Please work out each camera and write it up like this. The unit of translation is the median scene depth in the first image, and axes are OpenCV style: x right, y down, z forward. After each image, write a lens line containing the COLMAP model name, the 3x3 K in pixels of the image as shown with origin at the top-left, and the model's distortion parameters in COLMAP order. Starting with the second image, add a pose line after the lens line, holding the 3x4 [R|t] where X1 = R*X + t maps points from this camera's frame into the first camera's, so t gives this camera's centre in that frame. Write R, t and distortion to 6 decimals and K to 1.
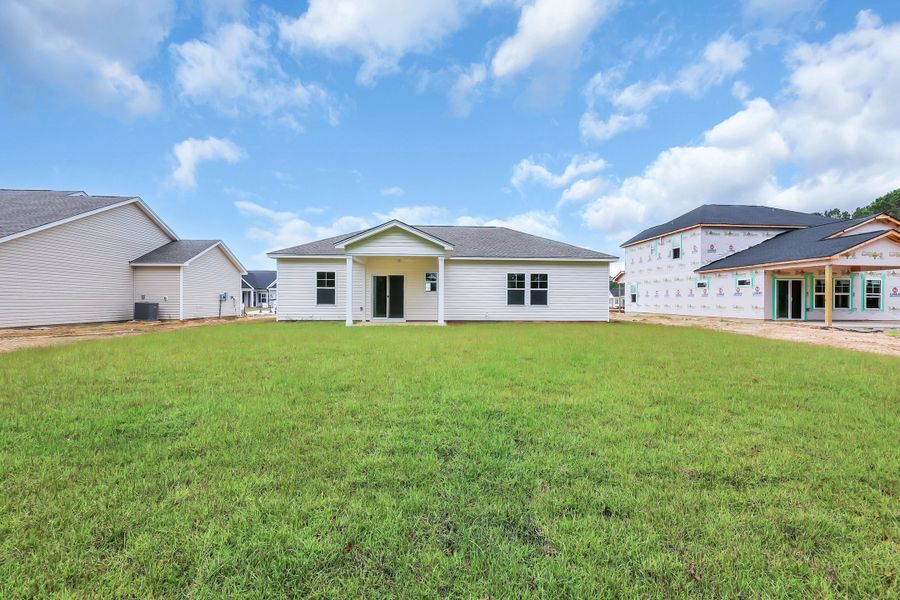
lens RADIAL K [[378.2, 0, 450.0], [0, 378.2, 300.0], [0, 0, 1]] dist [0.000633, -0.000032]
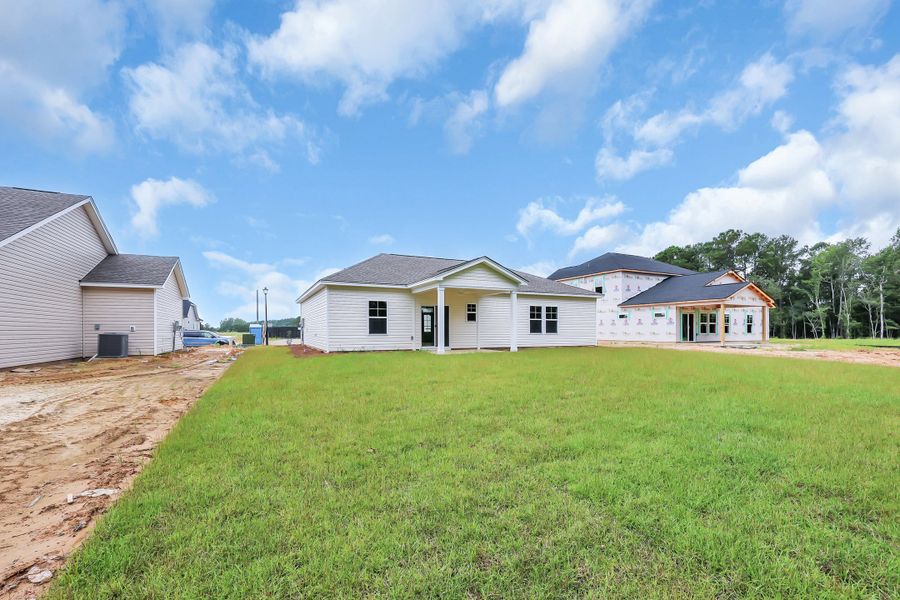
lens RADIAL K [[394.8, 0, 444.5], [0, 394.8, 330.2], [0, 0, 1]] dist [0.001121, 0.000098]
pose [[0.925712, -0.005990, 0.378182, -0.498316], [0.004597, 0.999979, 0.004587, -0.002183], [-0.378201, -0.002507, 0.925720, -0.017497]]
